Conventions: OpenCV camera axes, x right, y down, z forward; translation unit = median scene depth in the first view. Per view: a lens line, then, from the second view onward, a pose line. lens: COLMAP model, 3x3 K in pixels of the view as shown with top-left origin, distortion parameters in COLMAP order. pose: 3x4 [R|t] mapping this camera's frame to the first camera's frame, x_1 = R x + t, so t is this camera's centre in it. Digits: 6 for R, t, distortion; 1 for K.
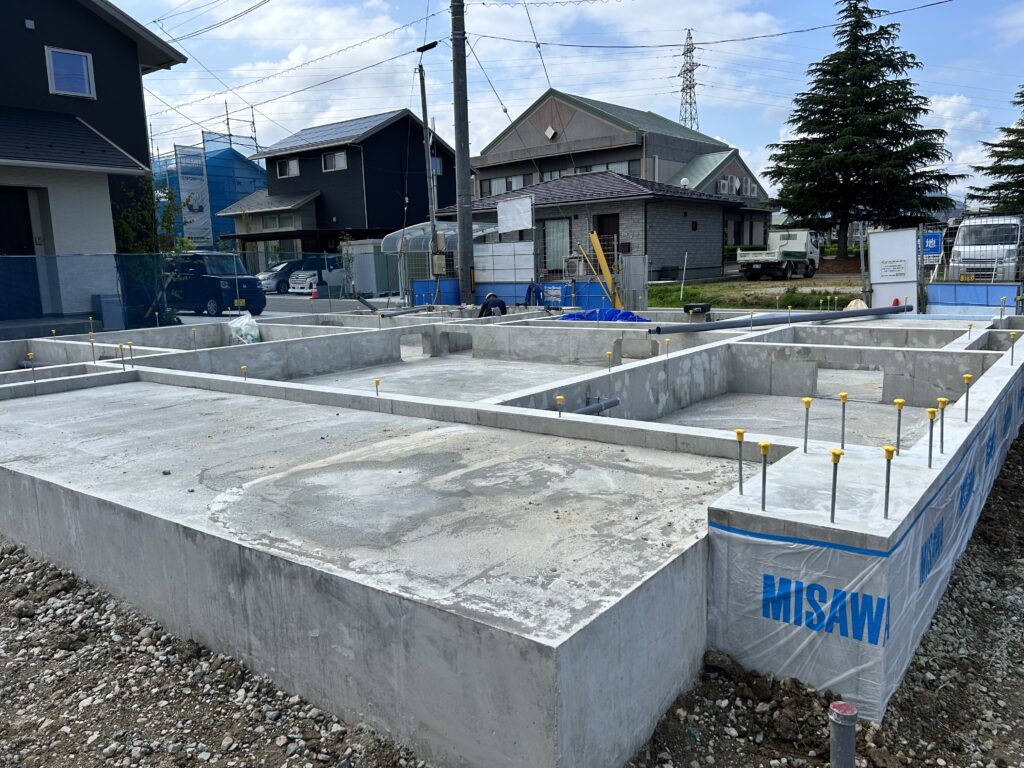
lens RADIAL K [[755.8, 0, 516.3], [0, 755.8, 384.4], [0, 0, 1]] dist [0.082978, -0.092356]
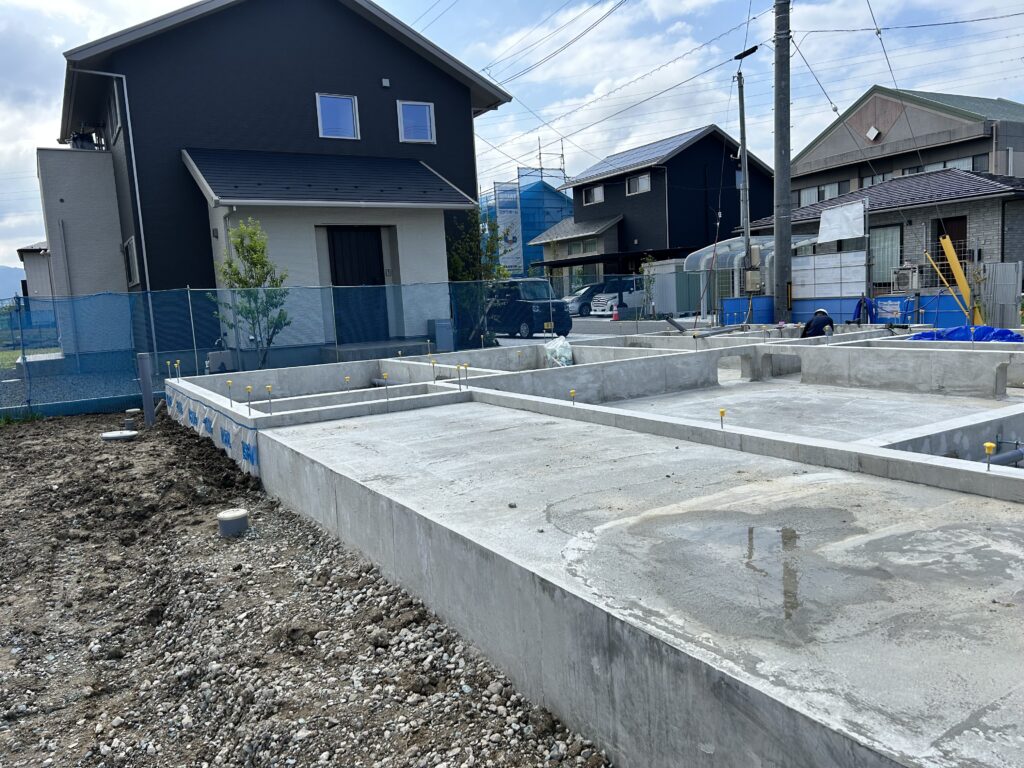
lens RADIAL K [[755.8, 0, 516.3], [0, 755.8, 384.4], [0, 0, 1]] dist [0.082978, -0.092356]
pose [[0.929271, 0.020546, -0.368826, -0.024928], [-0.030607, 0.999301, -0.021448, -0.002940], [0.368128, 0.031220, 0.929251, 0.029926]]
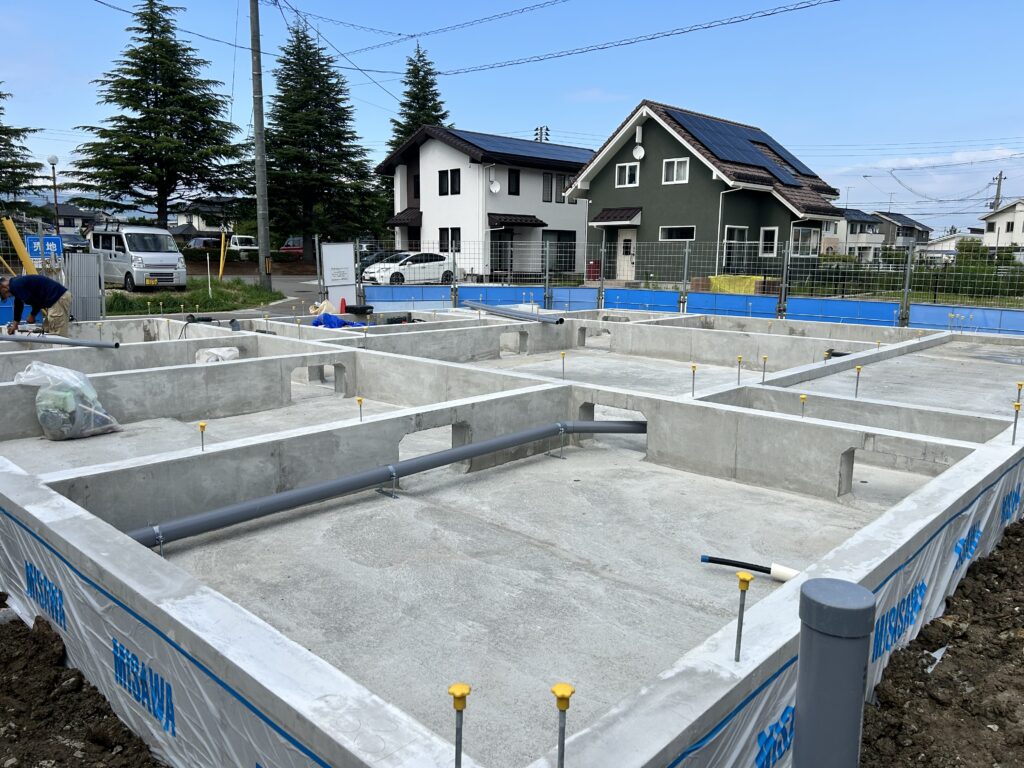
lens RADIAL K [[755.8, 0, 516.3], [0, 755.8, 384.4], [0, 0, 1]] dist [0.082978, -0.092356]
pose [[0.105350, -0.139871, 0.984549, -0.583135], [0.145624, 0.981556, 0.123863, -0.070677], [-0.983715, 0.130325, 0.123775, 0.482116]]
